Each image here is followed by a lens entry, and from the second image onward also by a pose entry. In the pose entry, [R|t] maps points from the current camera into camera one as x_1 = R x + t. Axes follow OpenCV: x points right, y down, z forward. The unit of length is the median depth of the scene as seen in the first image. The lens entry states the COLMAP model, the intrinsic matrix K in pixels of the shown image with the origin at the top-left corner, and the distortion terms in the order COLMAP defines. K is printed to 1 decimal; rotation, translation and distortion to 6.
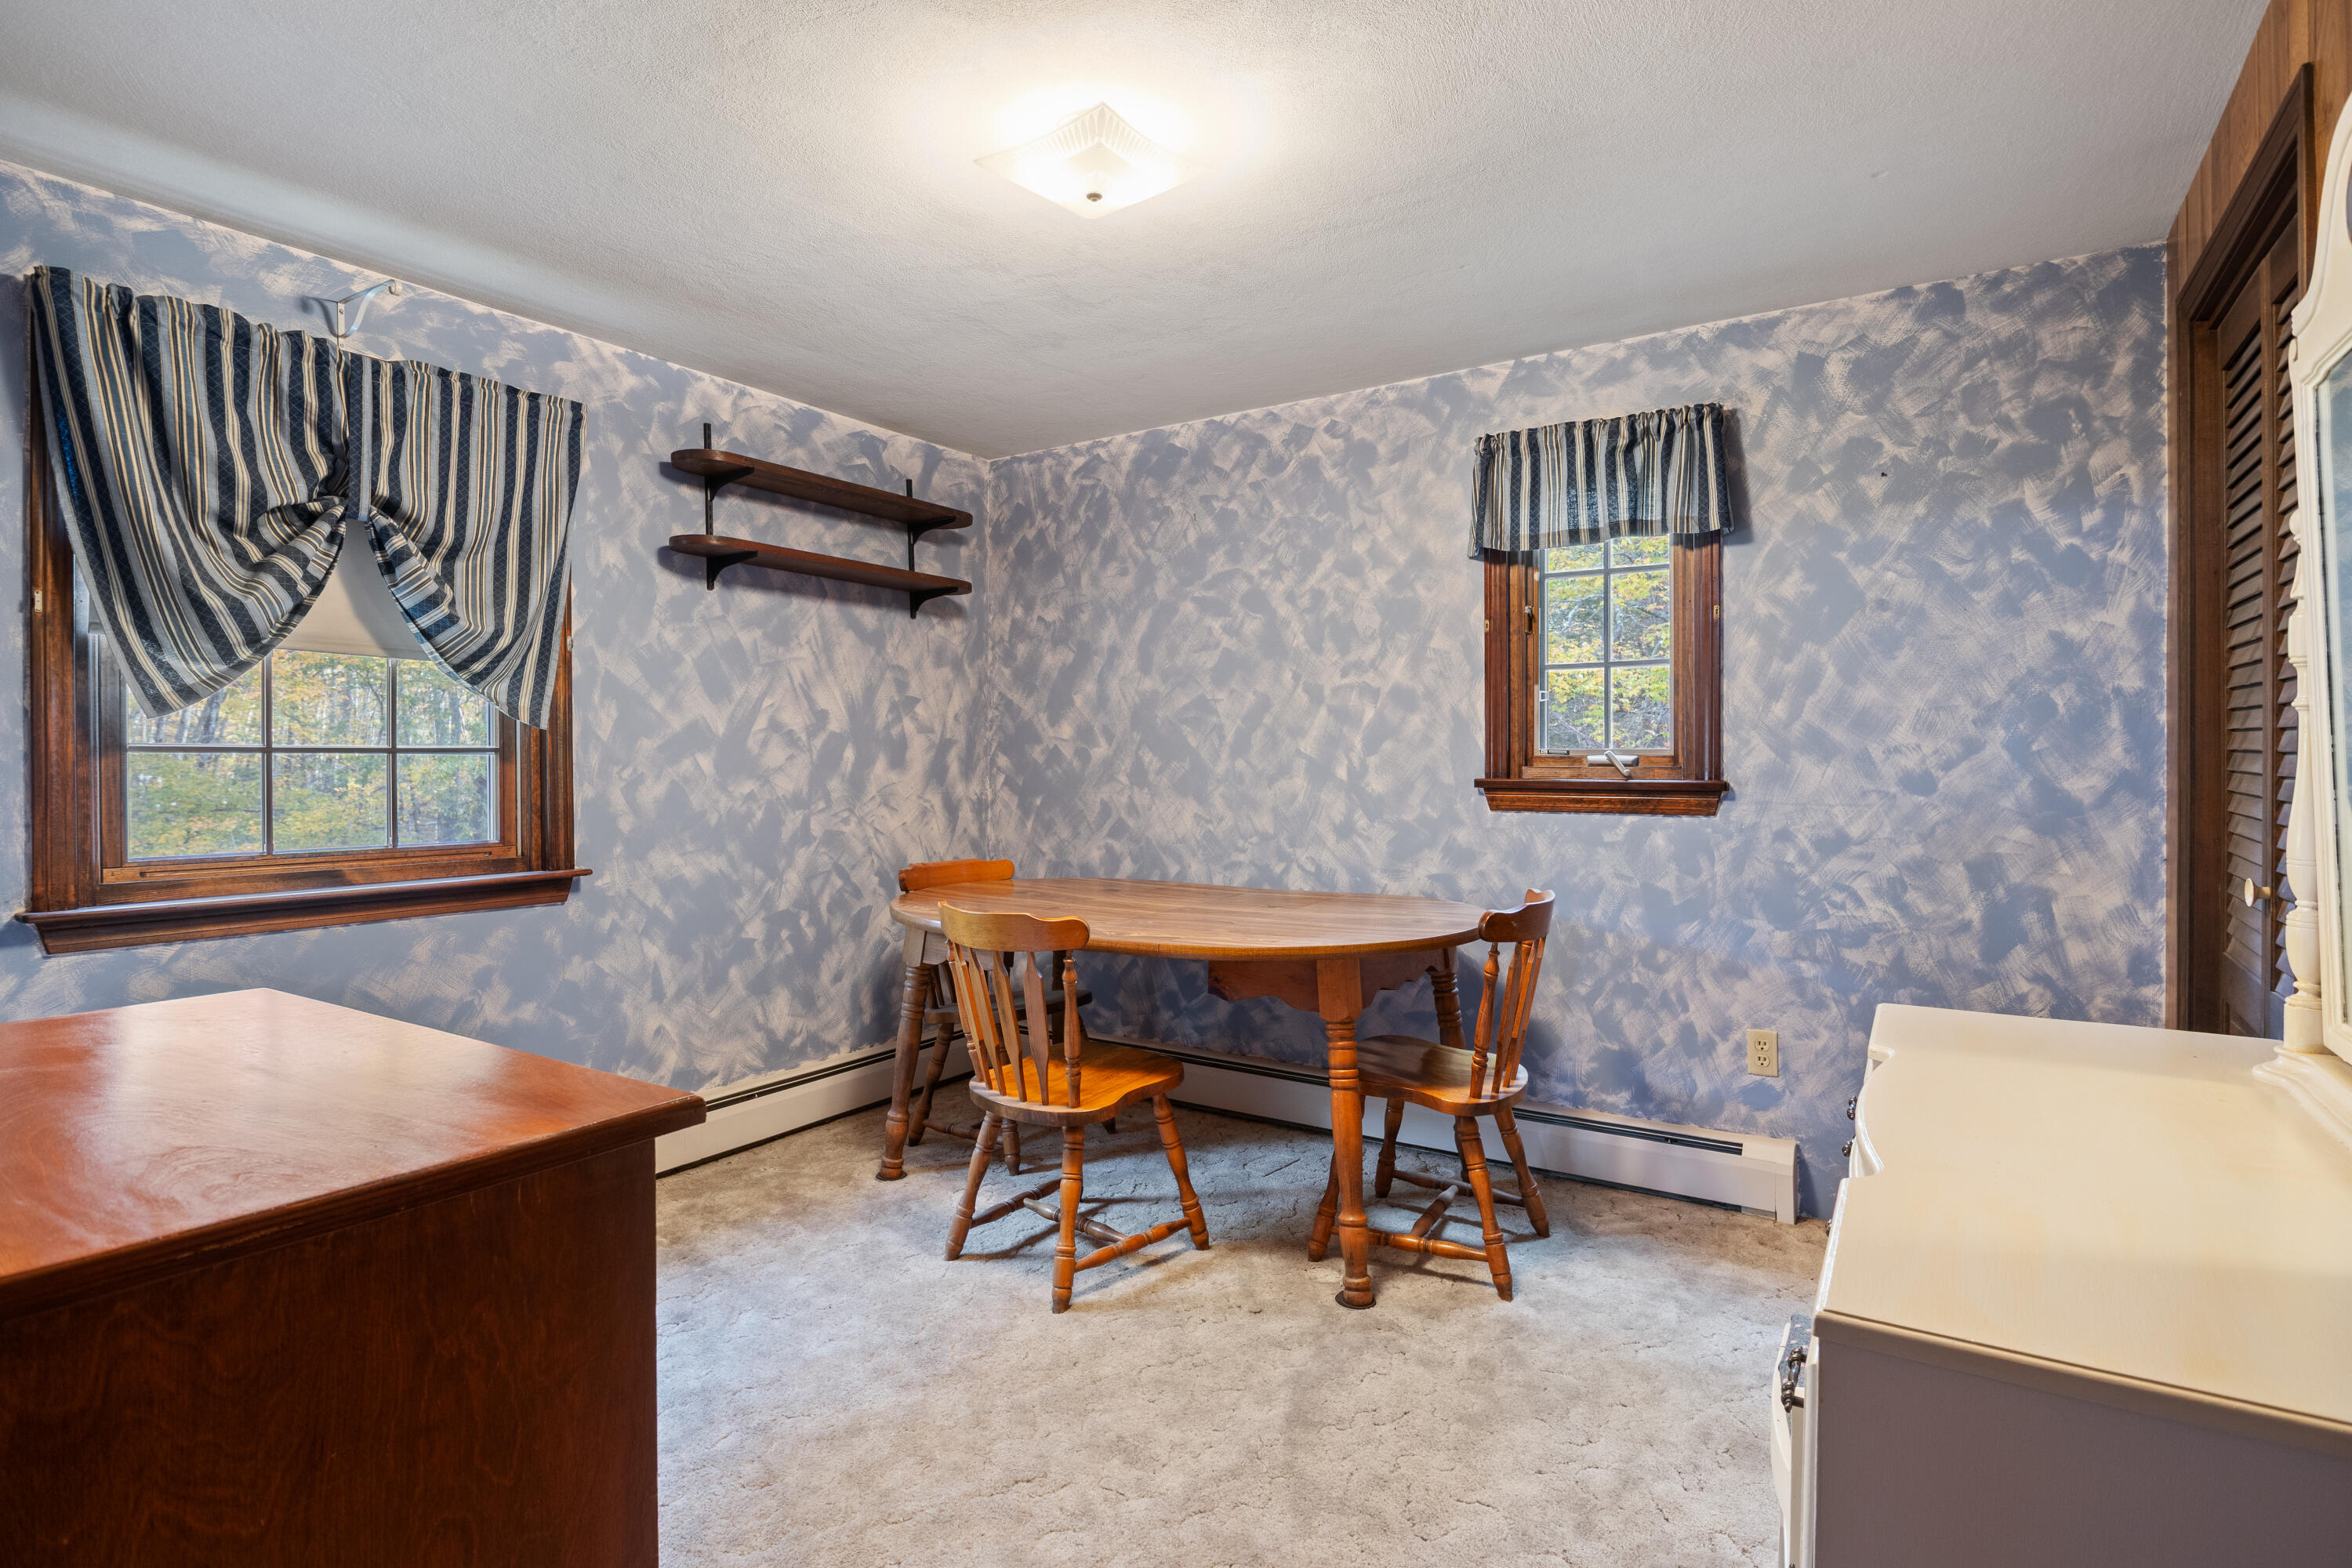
lens RADIAL K [[1190.4, 0, 1173.6], [0, 1190.4, 755.2], [0, 0, 1]] dist [-0.000569, -0.000063]
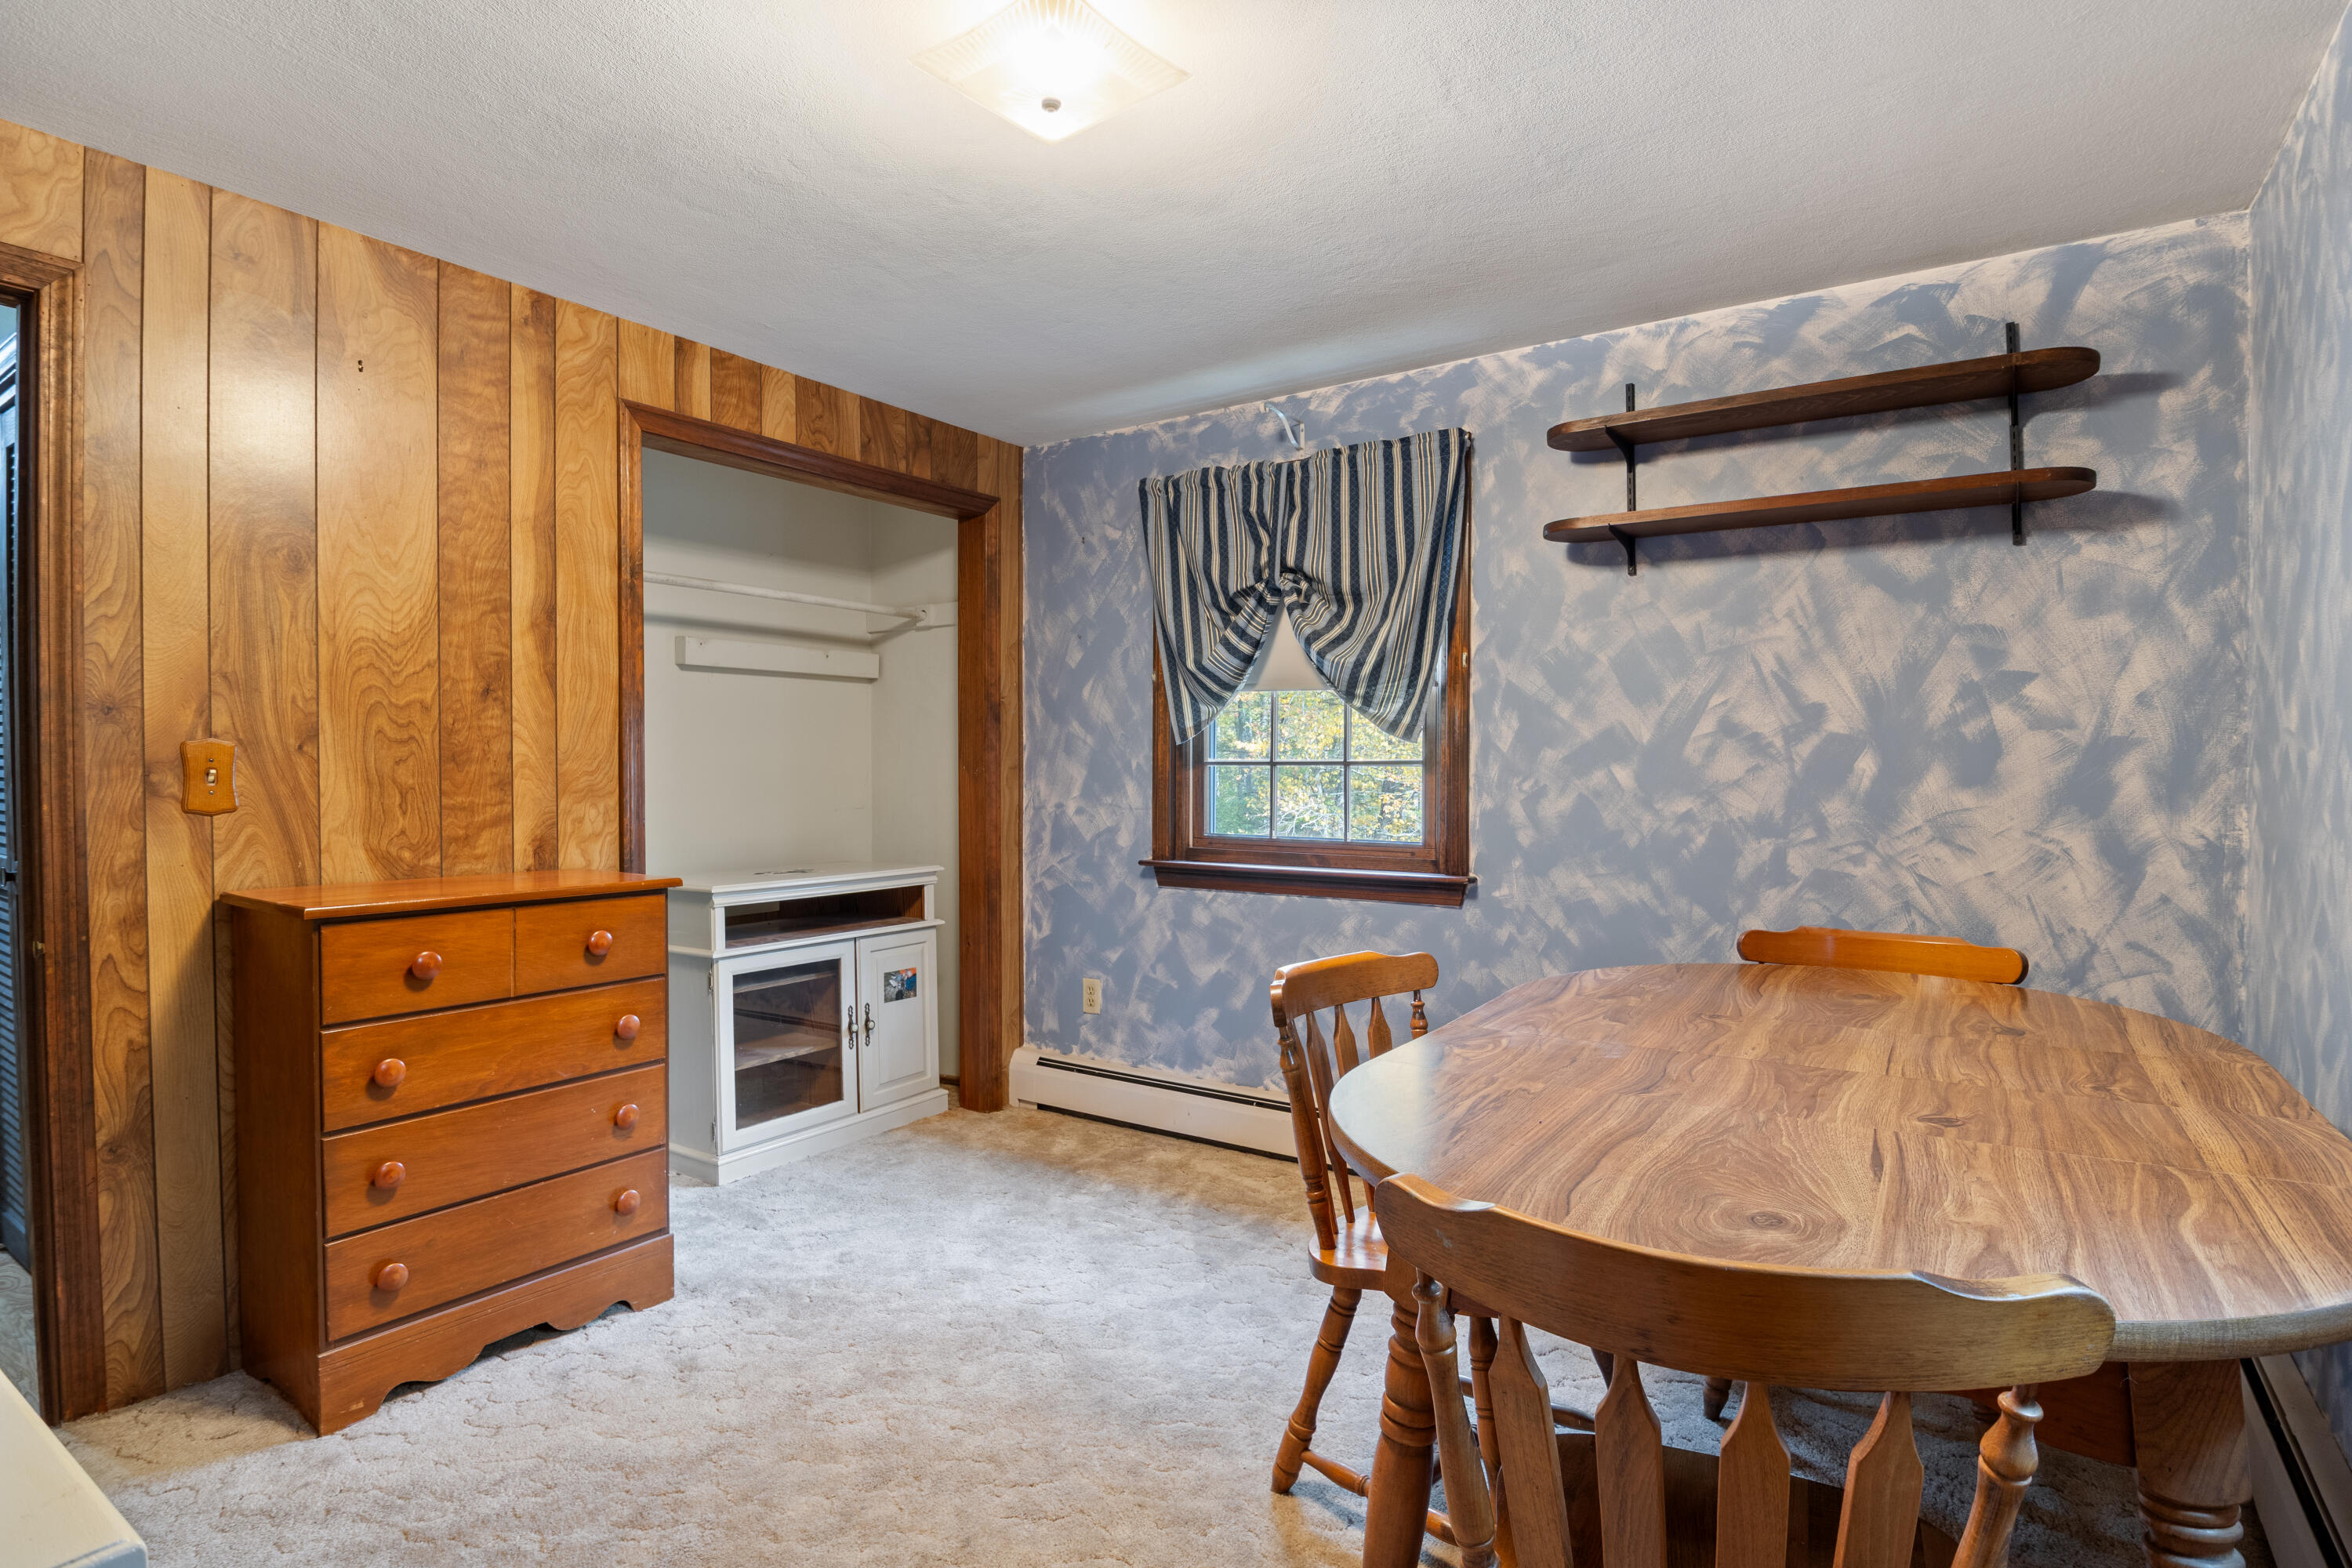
lens RADIAL K [[1195.5, 0, 1176.0], [0, 1195.5, 784.0], [0, 0, 1]] dist [-0.004470, -0.013740]
pose [[-0.015321, 0.011465, -0.999817, 0.469212], [0.000601, 0.999934, 0.011457, 0.002532], [0.999882, -0.000425, -0.015327, 0.658668]]
